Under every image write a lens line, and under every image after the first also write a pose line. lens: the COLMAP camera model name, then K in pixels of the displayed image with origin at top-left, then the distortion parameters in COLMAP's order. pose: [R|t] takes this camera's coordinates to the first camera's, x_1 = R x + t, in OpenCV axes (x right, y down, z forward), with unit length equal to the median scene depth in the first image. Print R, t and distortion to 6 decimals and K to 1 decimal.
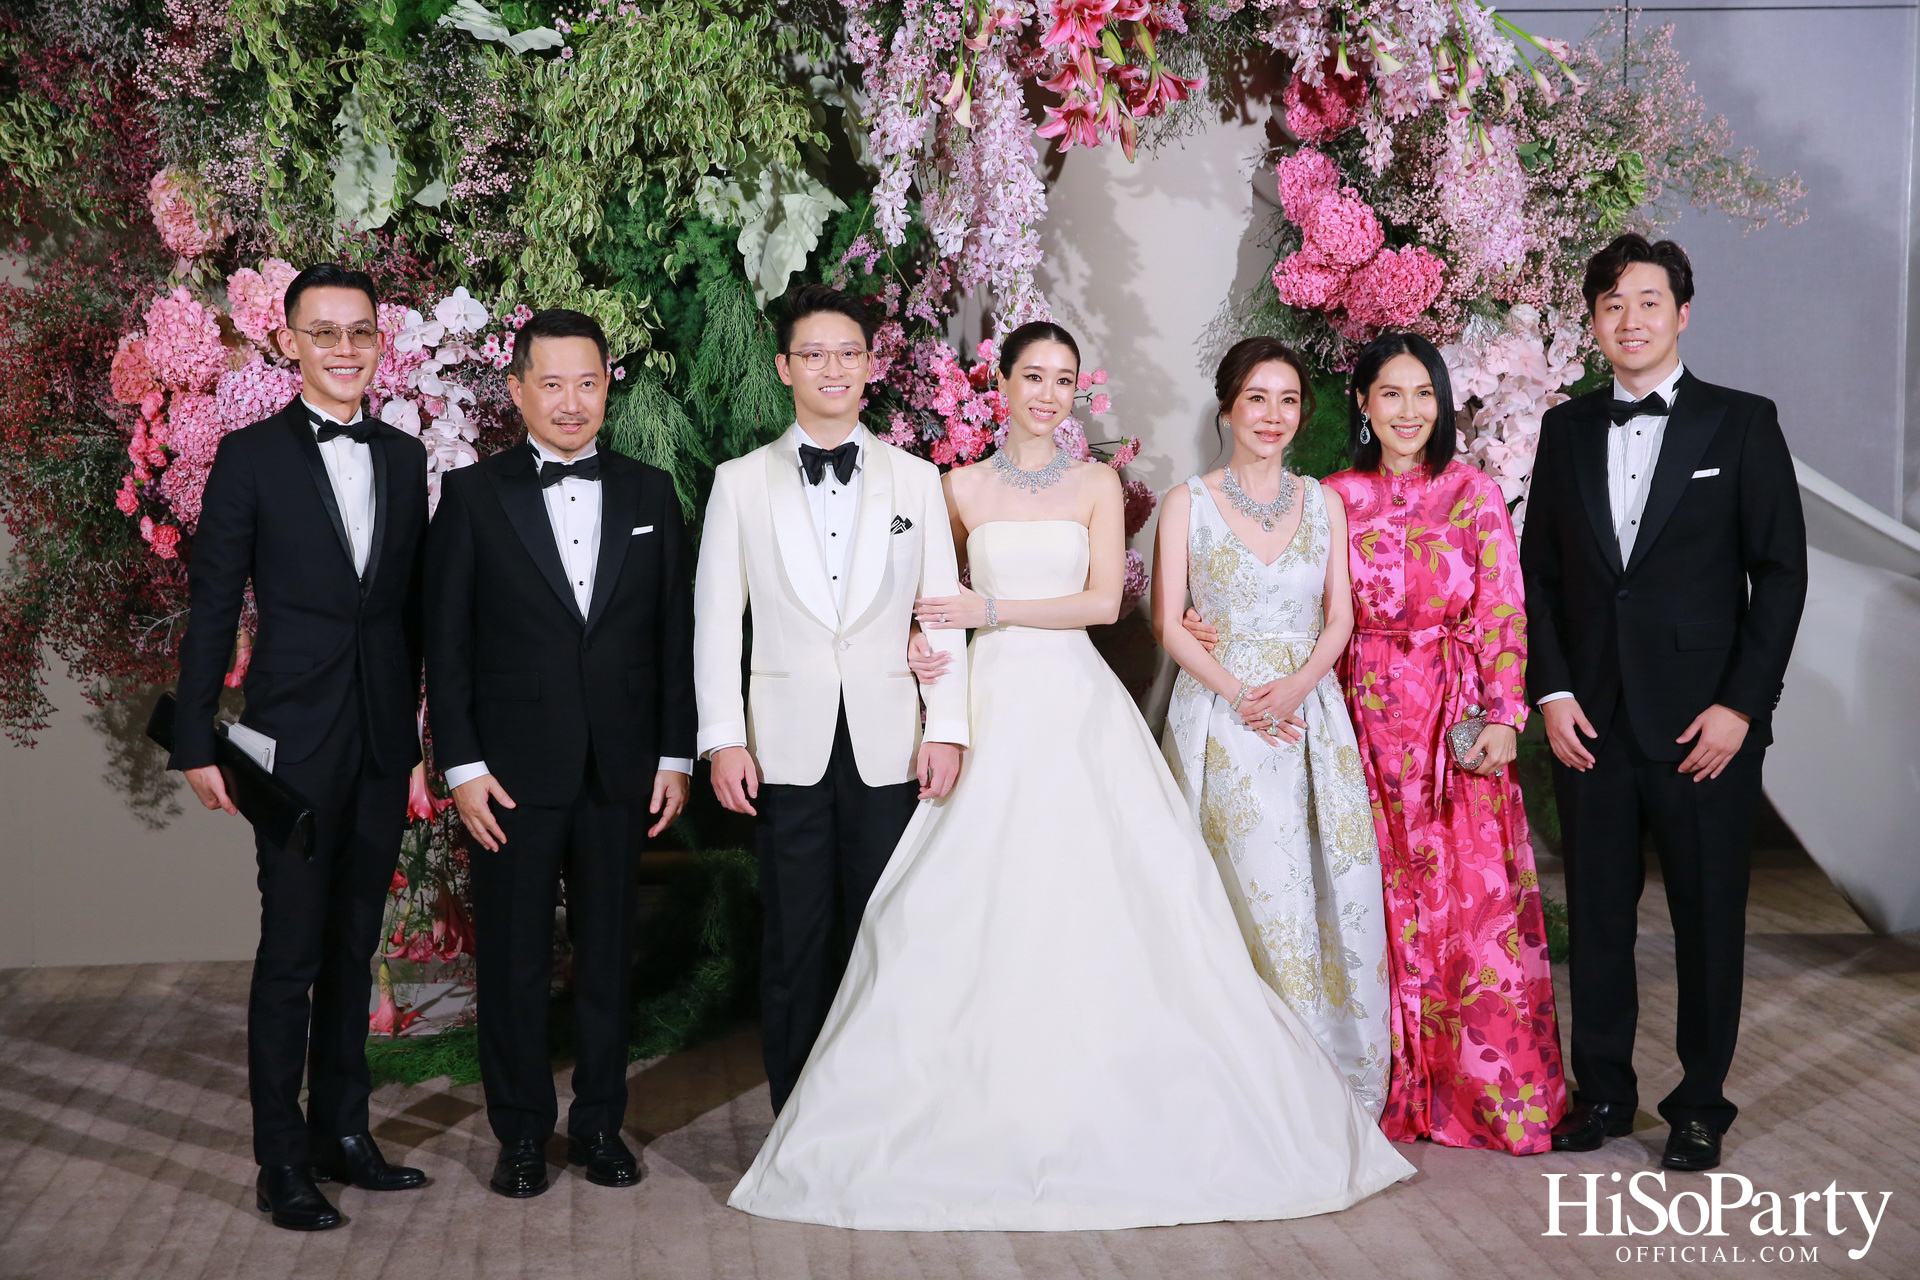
lens RADIAL K [[2985.5, 0, 959.8], [0, 2985.5, 667.5], [0, 0, 1]] dist [0.153239, 0.119629]
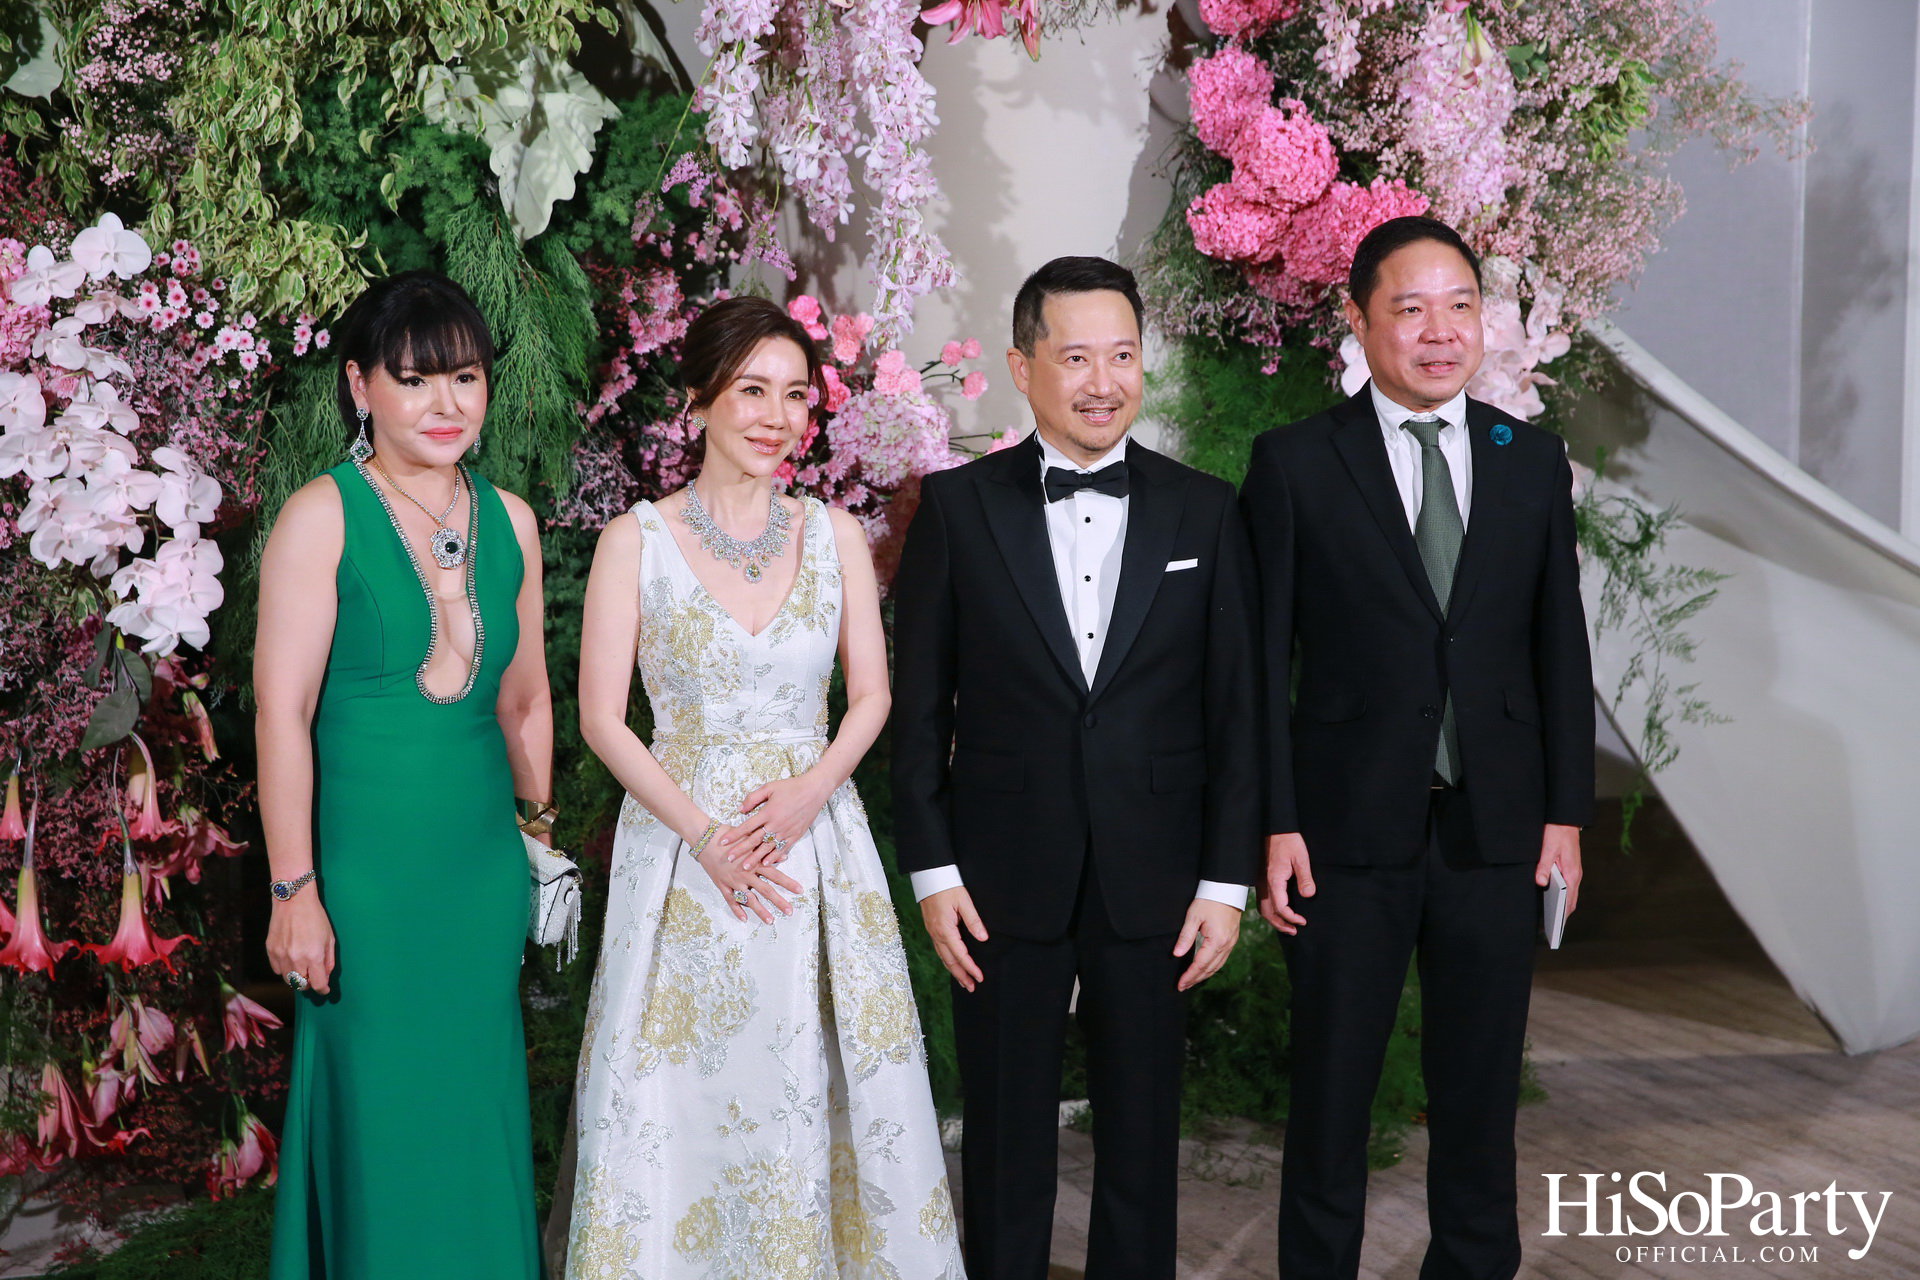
lens RADIAL K [[3641.2, 0, 960.1], [0, 3641.2, 668.7], [0, 0, 1]] dist [0.230158, 0.158022]
pose [[0.981812, -0.011019, 0.189536, -0.129985], [0.011647, 0.999930, -0.002198, -0.015785], [-0.189499, 0.004365, 0.981871, 0.111374]]
